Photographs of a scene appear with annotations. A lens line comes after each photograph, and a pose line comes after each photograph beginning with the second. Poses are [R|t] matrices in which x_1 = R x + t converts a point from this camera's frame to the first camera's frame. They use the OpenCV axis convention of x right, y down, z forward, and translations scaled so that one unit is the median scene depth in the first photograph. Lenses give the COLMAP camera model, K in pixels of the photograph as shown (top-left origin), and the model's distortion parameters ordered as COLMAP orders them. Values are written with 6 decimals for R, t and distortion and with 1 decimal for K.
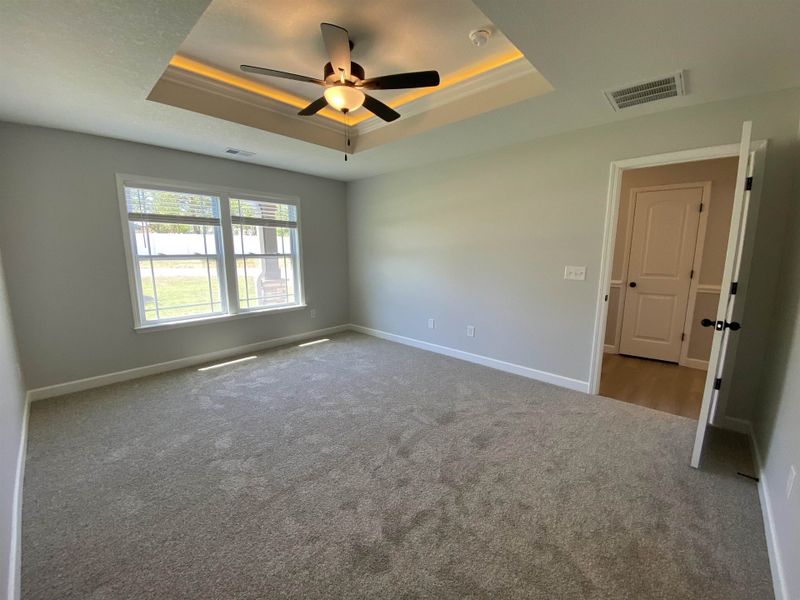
lens RADIAL K [[328.7, 0, 395.8], [0, 328.7, 297.7], [0, 0, 1]] dist [0.005993, -0.002345]
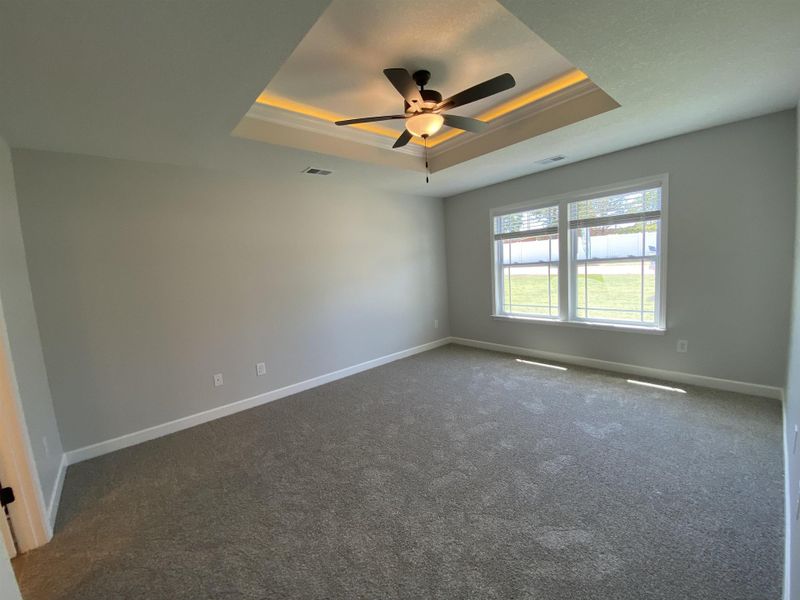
lens RADIAL K [[328.7, 0, 396.8], [0, 328.7, 290.3], [0, 0, 1]] dist [0.005993, -0.002345]
pose [[-0.108996, 0.079011, -0.990897, 0.553311], [-0.081420, 0.992777, 0.088117, -0.089813], [0.990702, 0.090284, -0.101776, 0.617432]]
